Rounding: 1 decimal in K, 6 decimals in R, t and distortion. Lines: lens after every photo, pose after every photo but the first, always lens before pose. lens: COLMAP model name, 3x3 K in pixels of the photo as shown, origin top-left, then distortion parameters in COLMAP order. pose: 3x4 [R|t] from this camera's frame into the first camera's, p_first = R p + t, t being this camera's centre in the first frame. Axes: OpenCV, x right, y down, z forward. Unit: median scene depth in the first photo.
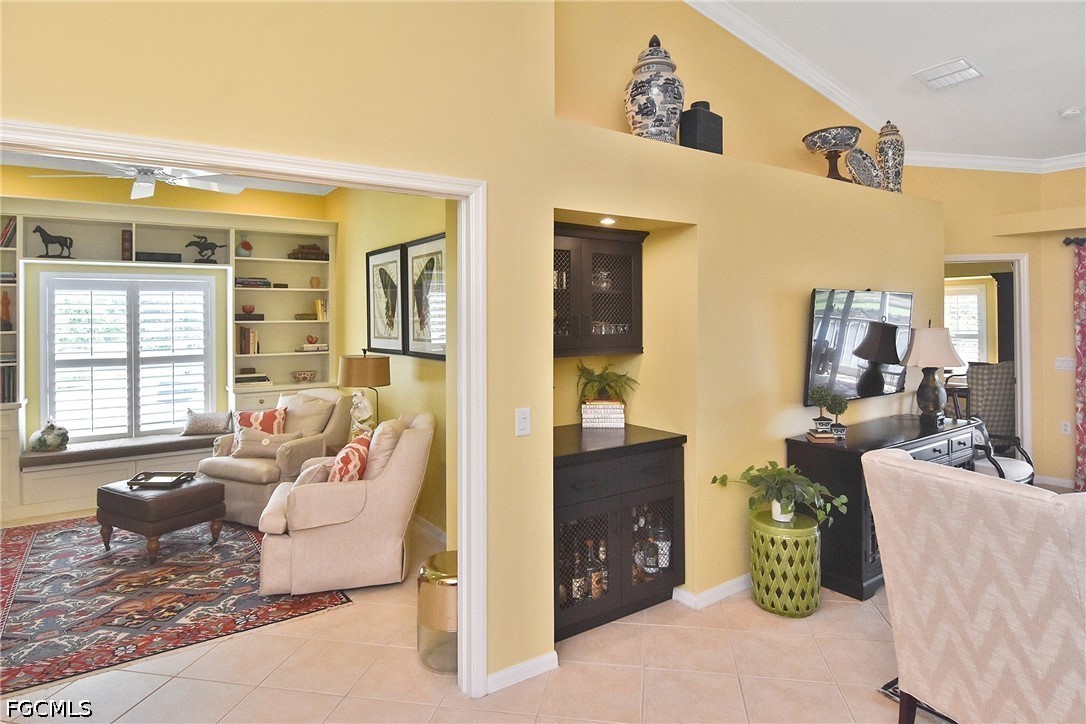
lens RADIAL K [[643.3, 0, 554.8], [0, 643.3, 317.8], [0, 0, 1]] dist [-0.006953, -0.004085]
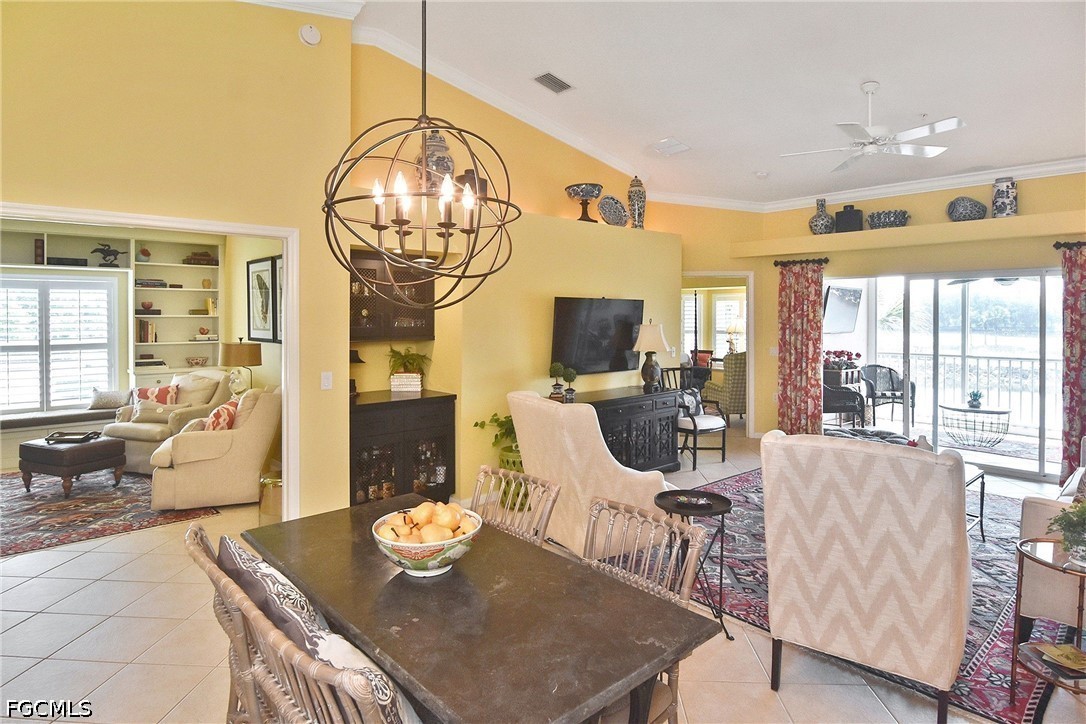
lens RADIAL K [[617.6, 0, 549.9], [0, 617.6, 326.1], [0, 0, 1]] dist [-0.006393, -0.006336]
pose [[0.992205, 0.007163, 0.124411, 0.186576], [-0.009358, 0.999811, 0.017069, -0.001910], [-0.124265, -0.018100, 0.992084, -0.345785]]
